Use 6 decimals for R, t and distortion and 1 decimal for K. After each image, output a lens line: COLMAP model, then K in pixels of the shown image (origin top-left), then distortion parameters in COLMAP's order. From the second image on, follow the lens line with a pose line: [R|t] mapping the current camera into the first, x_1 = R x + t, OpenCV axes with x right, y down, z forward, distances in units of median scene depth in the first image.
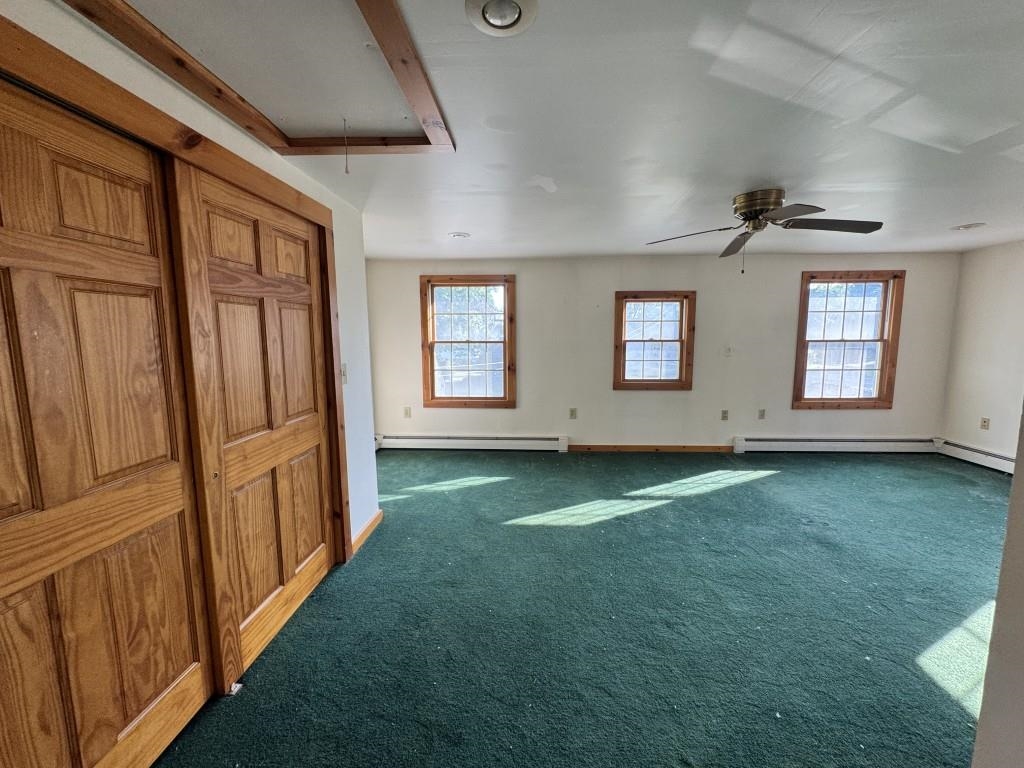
lens RADIAL K [[409.0, 0, 512.1], [0, 409.0, 381.6], [0, 0, 1]] dist [0.000145, 0.000049]
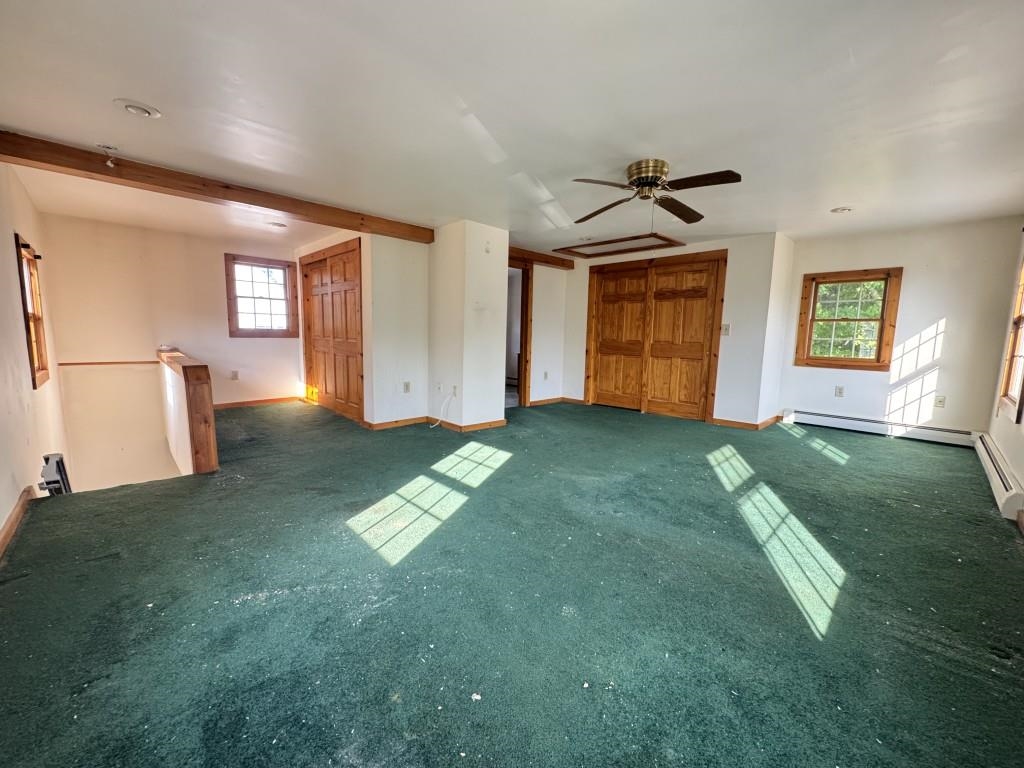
lens RADIAL K [[409.0, 0, 512.1], [0, 409.0, 381.6], [0, 0, 1]] dist [0.000145, 0.000049]
pose [[-0.679895, 0.079726, -0.728963, 1.288931], [-0.103043, 0.973822, 0.202613, -0.050095], [0.726034, 0.212870, -0.653882, 1.184243]]
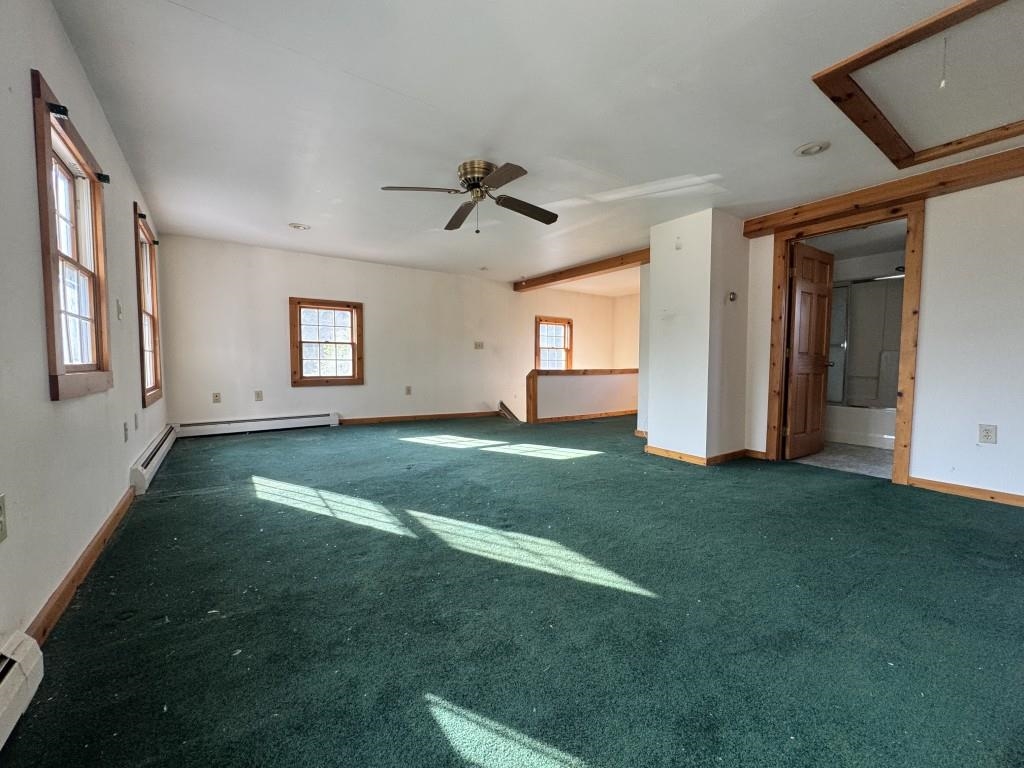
lens RADIAL K [[409.0, 0, 512.1], [0, 409.0, 381.6], [0, 0, 1]] dist [0.000145, 0.000049]
pose [[-0.615868, -0.035315, 0.787058, -0.274179], [0.092721, 0.988803, 0.116921, 0.004903], [-0.782375, 0.144985, -0.605698, 1.264383]]
